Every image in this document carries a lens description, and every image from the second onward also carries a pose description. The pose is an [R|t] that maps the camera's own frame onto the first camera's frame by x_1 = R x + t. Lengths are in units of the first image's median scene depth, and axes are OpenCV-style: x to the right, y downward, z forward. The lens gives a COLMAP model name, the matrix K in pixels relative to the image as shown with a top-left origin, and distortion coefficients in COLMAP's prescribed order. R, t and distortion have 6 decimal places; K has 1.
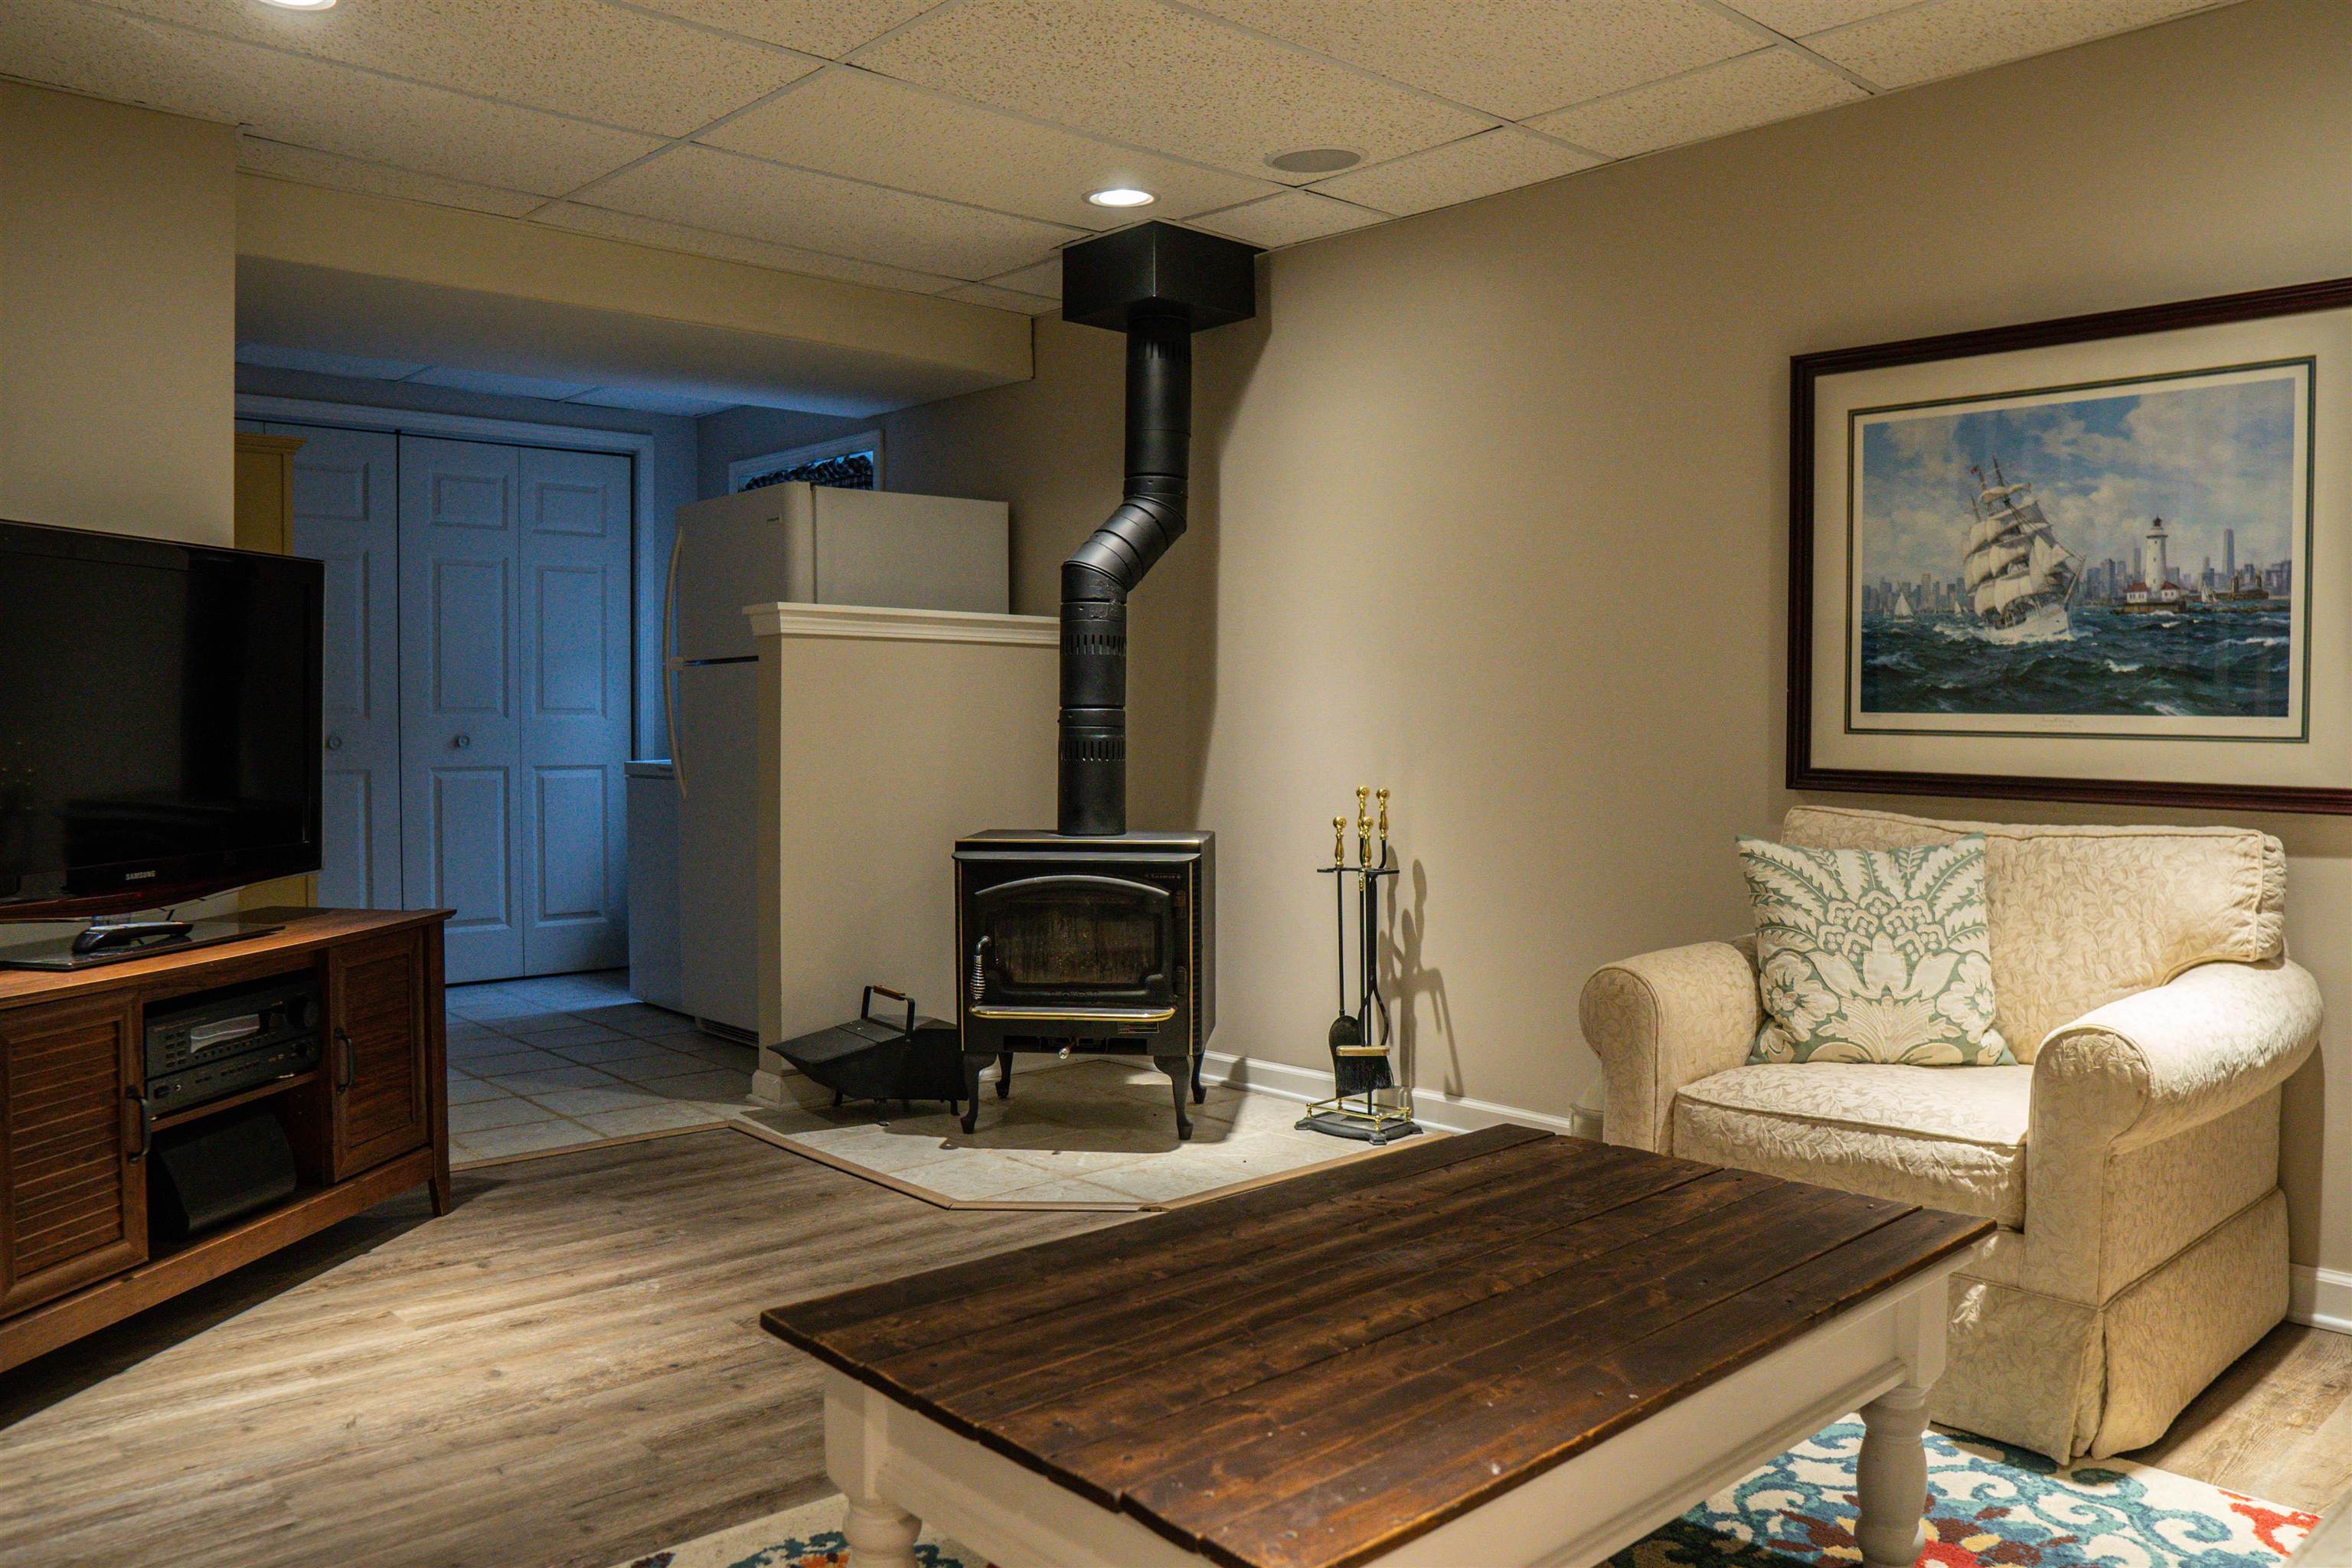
lens RADIAL K [[1659.1, 0, 1158.4], [0, 1659.1, 783.5], [0, 0, 1]] dist [-0.102416, 0.062815]
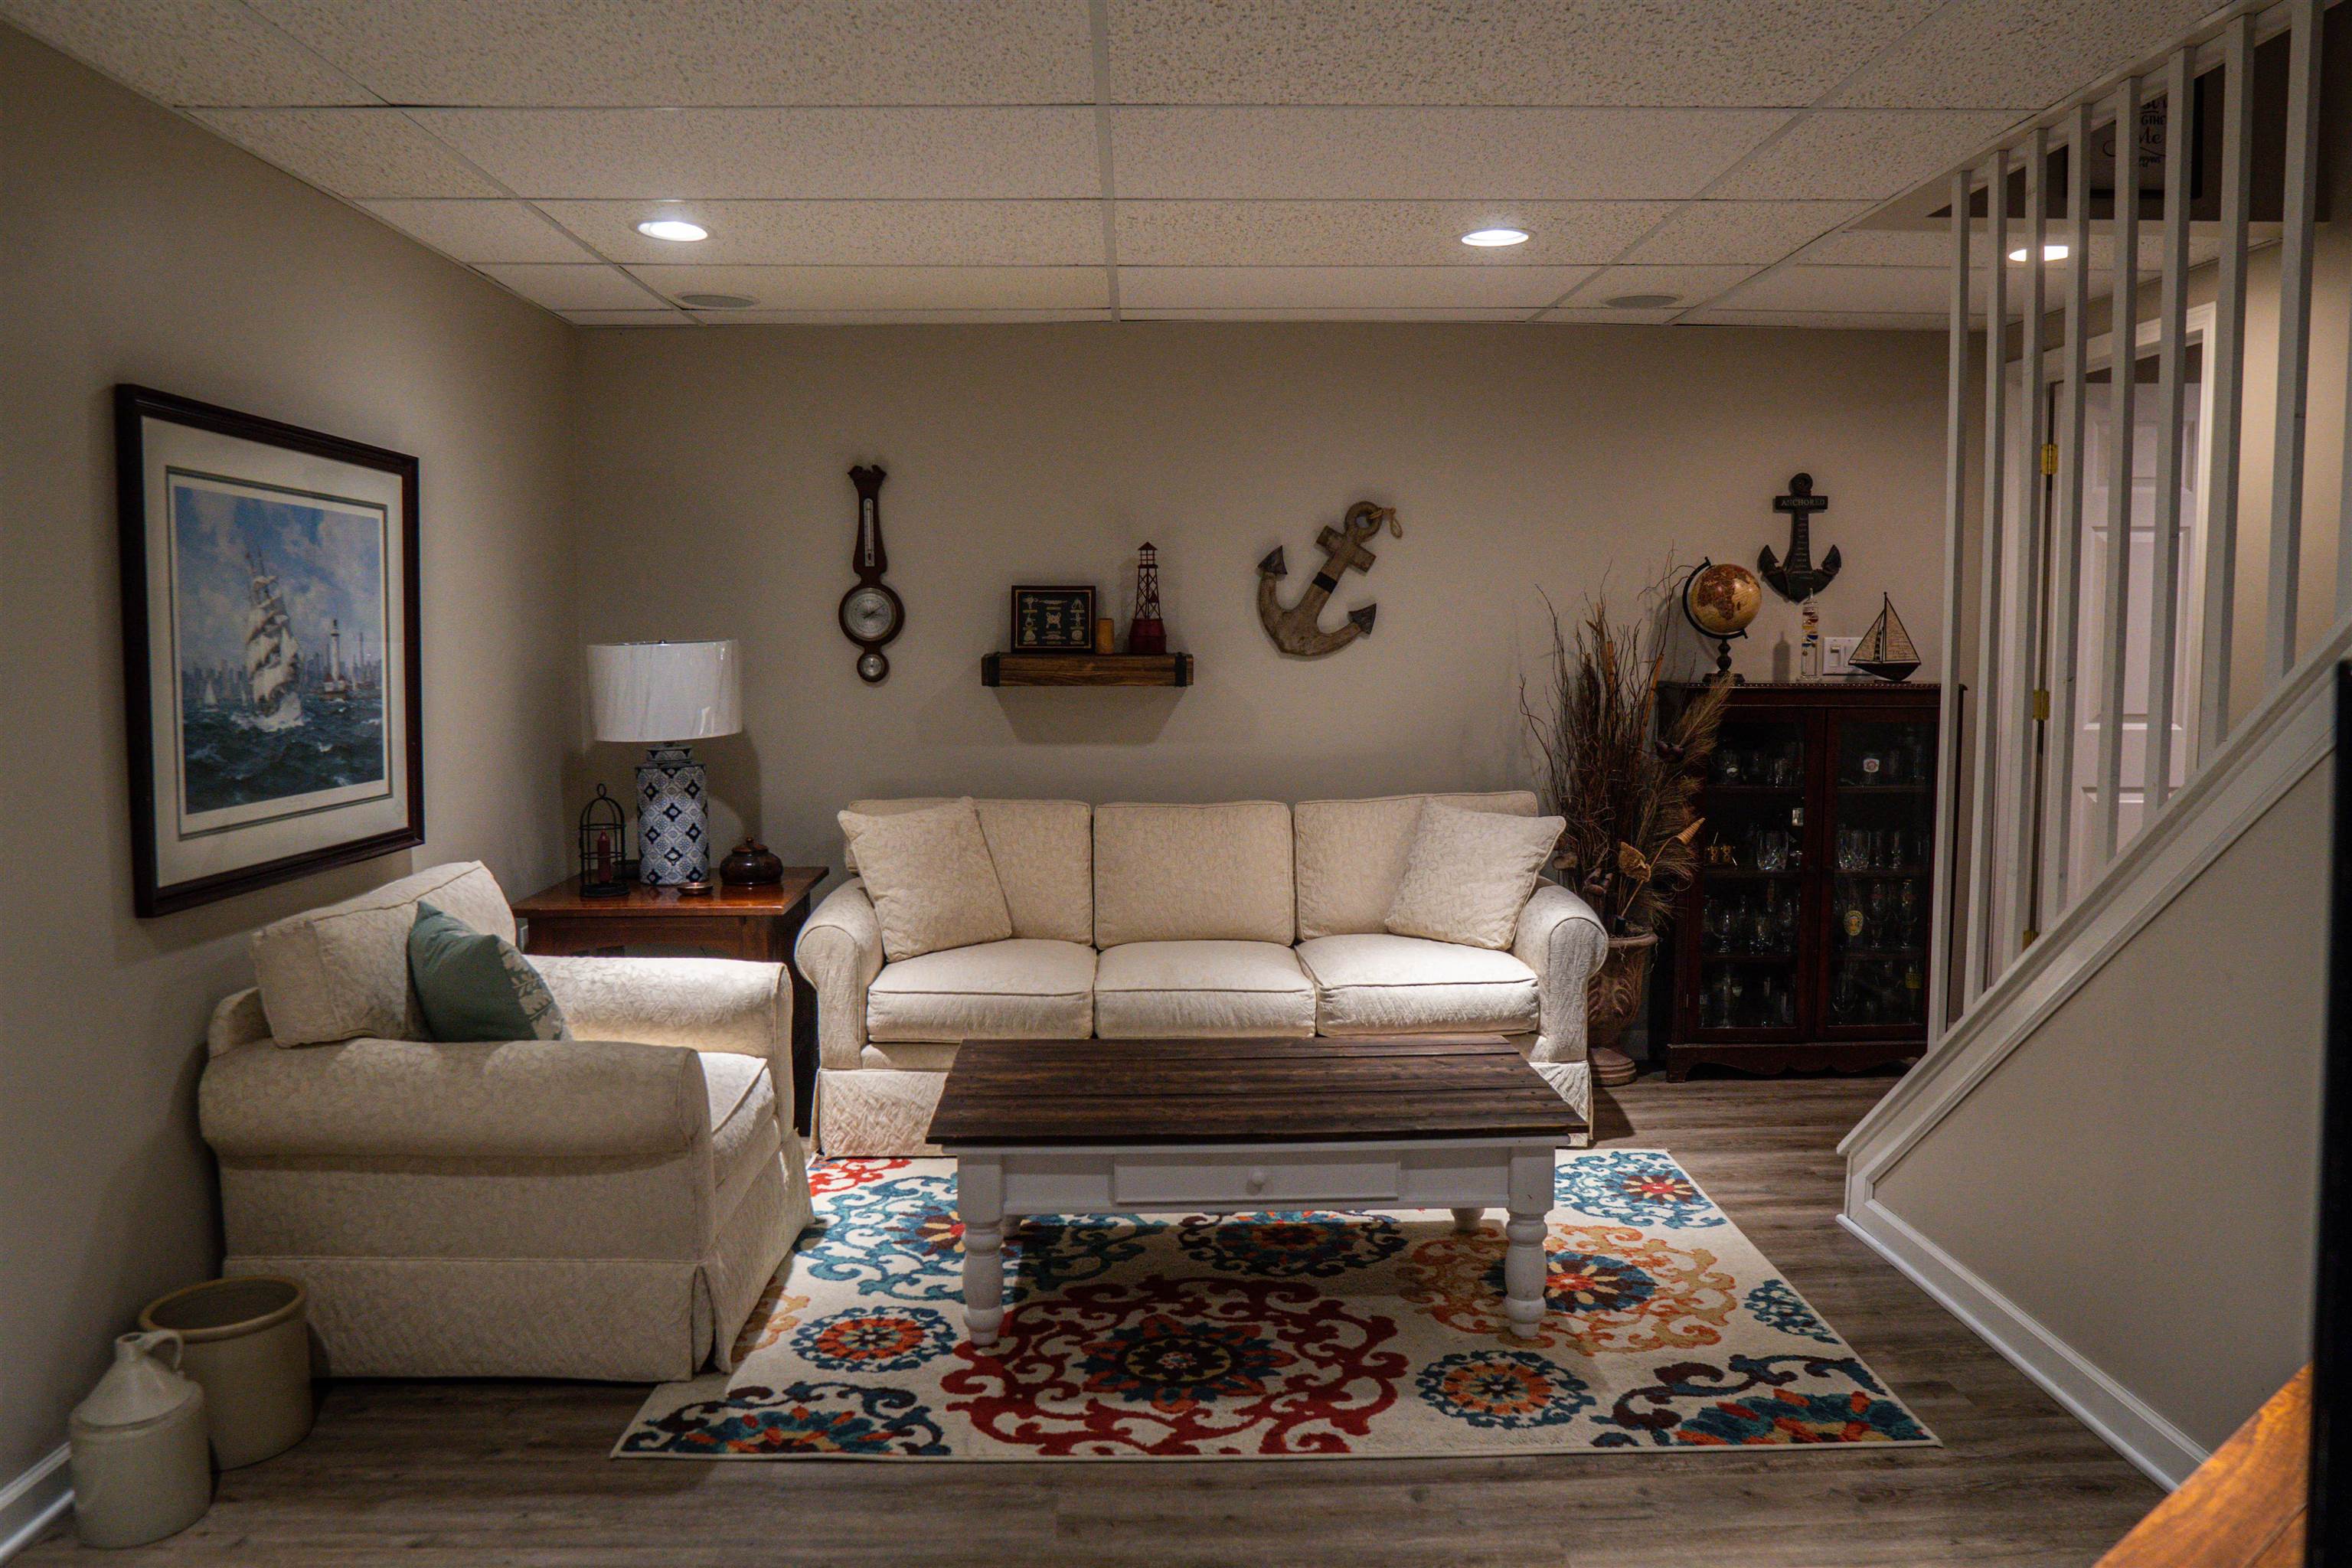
lens RADIAL K [[1659.1, 0, 1164.9], [0, 1659.1, 776.5], [0, 0, 1]] dist [-0.102416, 0.062815]
pose [[-0.747517, -0.055528, 0.661918, -0.574201], [0.033647, 0.992055, 0.121221, -0.162627], [-0.663390, 0.112887, -0.739710, 1.385453]]
